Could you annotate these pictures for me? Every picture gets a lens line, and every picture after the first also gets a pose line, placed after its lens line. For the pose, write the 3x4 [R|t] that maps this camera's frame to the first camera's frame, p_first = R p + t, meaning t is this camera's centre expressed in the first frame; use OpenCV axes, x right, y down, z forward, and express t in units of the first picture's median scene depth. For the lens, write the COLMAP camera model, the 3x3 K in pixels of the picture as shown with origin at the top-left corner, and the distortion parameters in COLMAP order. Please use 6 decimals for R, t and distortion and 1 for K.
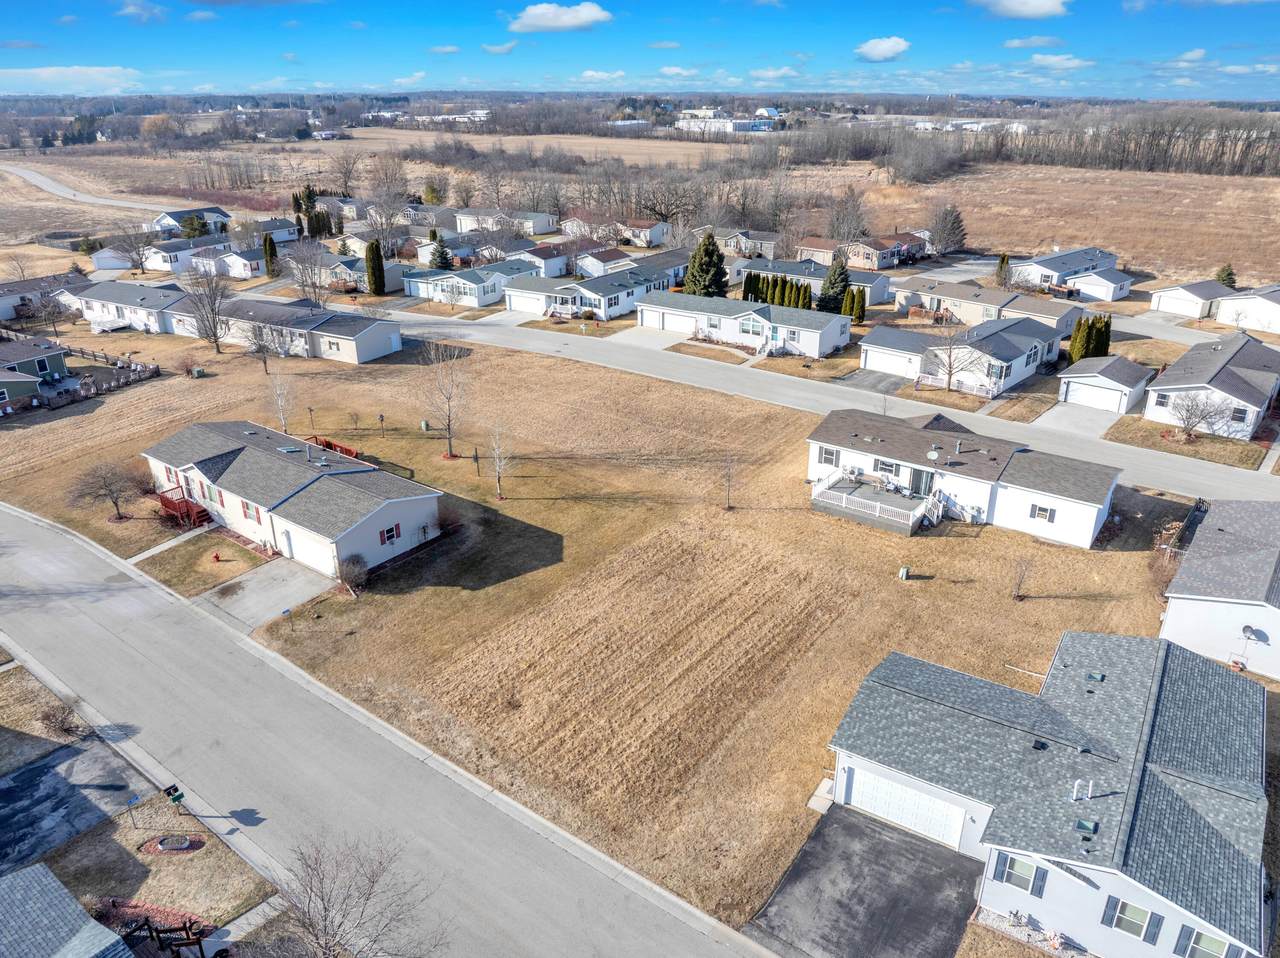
lens RADIAL K [[900.3, 0, 646.9], [0, 900.3, 476.5], [0, 0, 1]] dist [-0.046312, 0.017778]
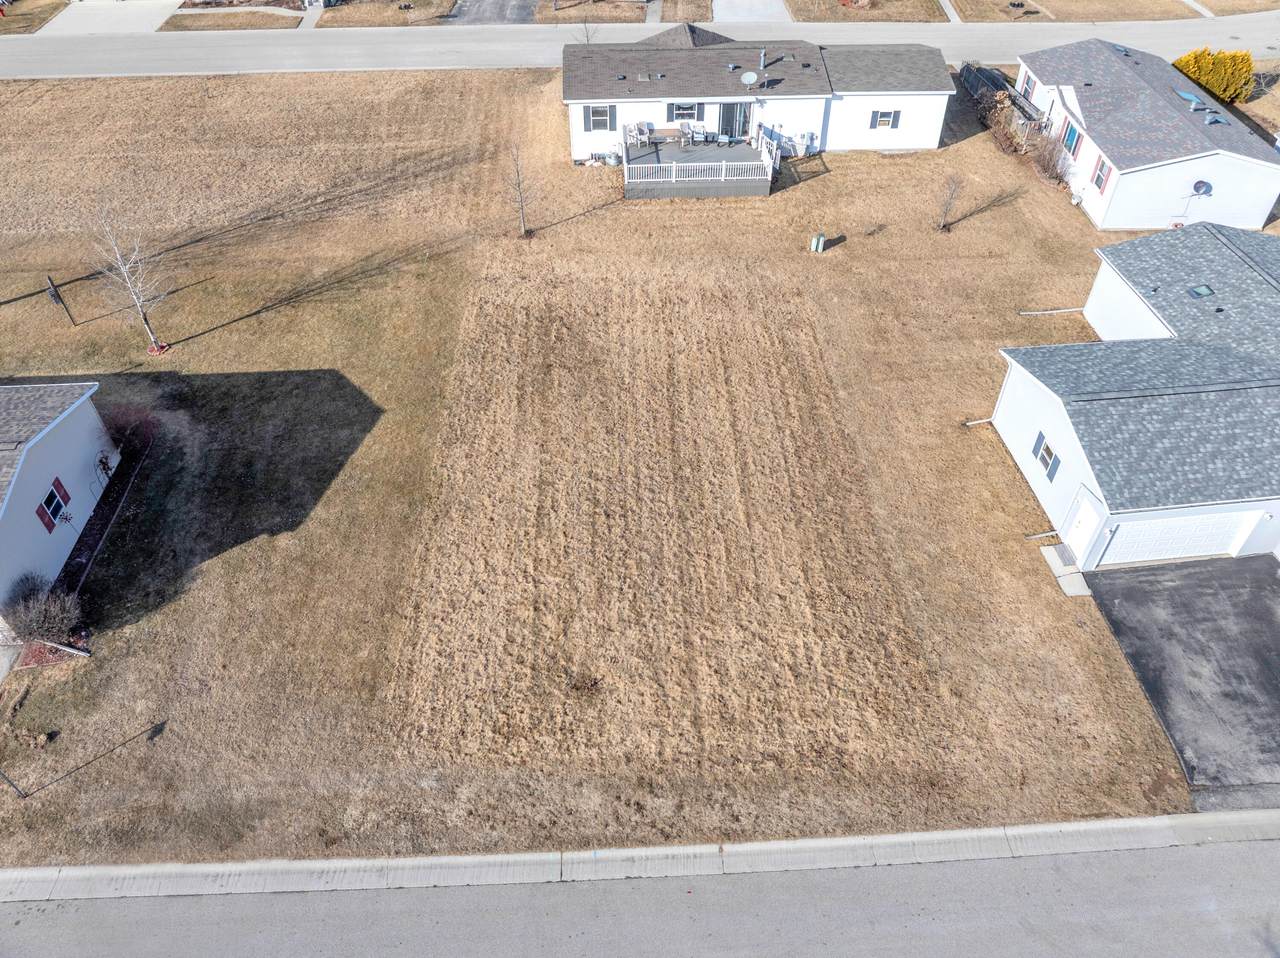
lens RADIAL K [[900.3, 0, 646.9], [0, 900.3, 476.5], [0, 0, 1]] dist [-0.046312, 0.017778]
pose [[0.772612, -0.438910, 0.458725, -0.232865], [0.250350, 0.874614, 0.415181, -0.063557], [-0.583435, -0.205932, 0.785618, 0.405258]]
